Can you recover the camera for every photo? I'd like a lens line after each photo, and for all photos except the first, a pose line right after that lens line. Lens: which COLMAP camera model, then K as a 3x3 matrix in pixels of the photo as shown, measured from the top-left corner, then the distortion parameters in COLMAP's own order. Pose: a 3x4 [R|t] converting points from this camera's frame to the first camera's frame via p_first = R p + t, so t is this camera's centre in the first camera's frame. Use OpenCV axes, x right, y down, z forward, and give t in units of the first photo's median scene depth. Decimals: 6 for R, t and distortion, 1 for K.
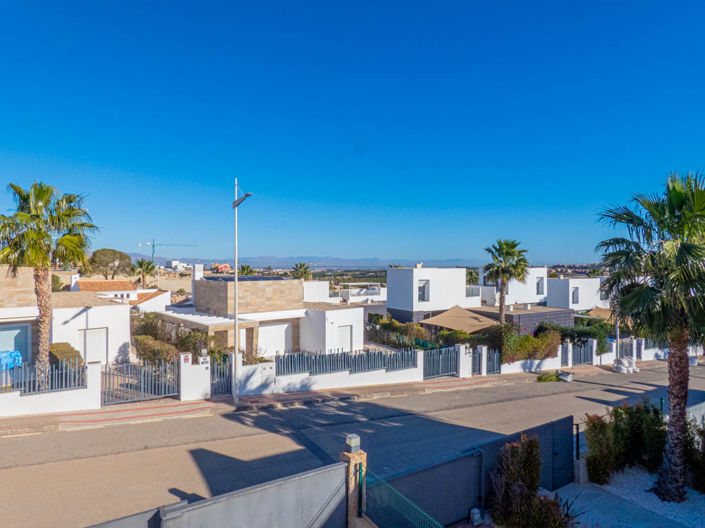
lens RADIAL K [[419.5, 0, 350.6], [0, 419.5, 273.8], [0, 0, 1]] dist [-0.046683, 0.030627]
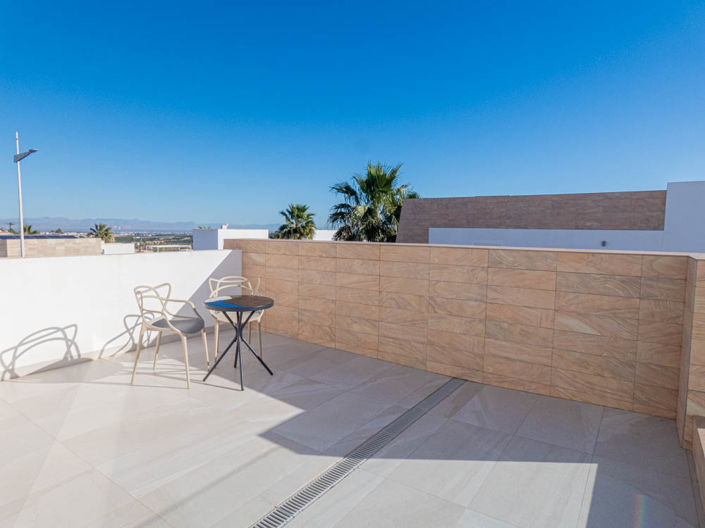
lens RADIAL K [[429.2, 0, 351.9], [0, 429.2, 262.7], [0, 0, 1]] dist [-0.047286, 0.068470]
pose [[0.916939, -0.018699, 0.398589, 0.030769], [-0.002200, 0.998649, 0.051910, 0.019058], [-0.399022, -0.048476, 0.915659, -0.180476]]
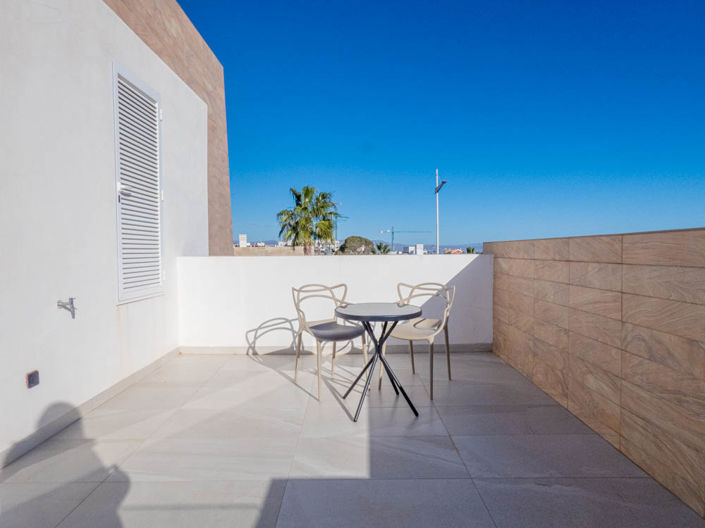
lens RADIAL K [[429.2, 0, 351.9], [0, 429.2, 262.7], [0, 0, 1]] dist [-0.047286, 0.068470]
pose [[0.854652, 0.005280, -0.519174, 0.107587], [-0.003124, 0.999982, 0.005028, 0.026604], [0.519192, -0.002675, 0.854654, -0.135122]]
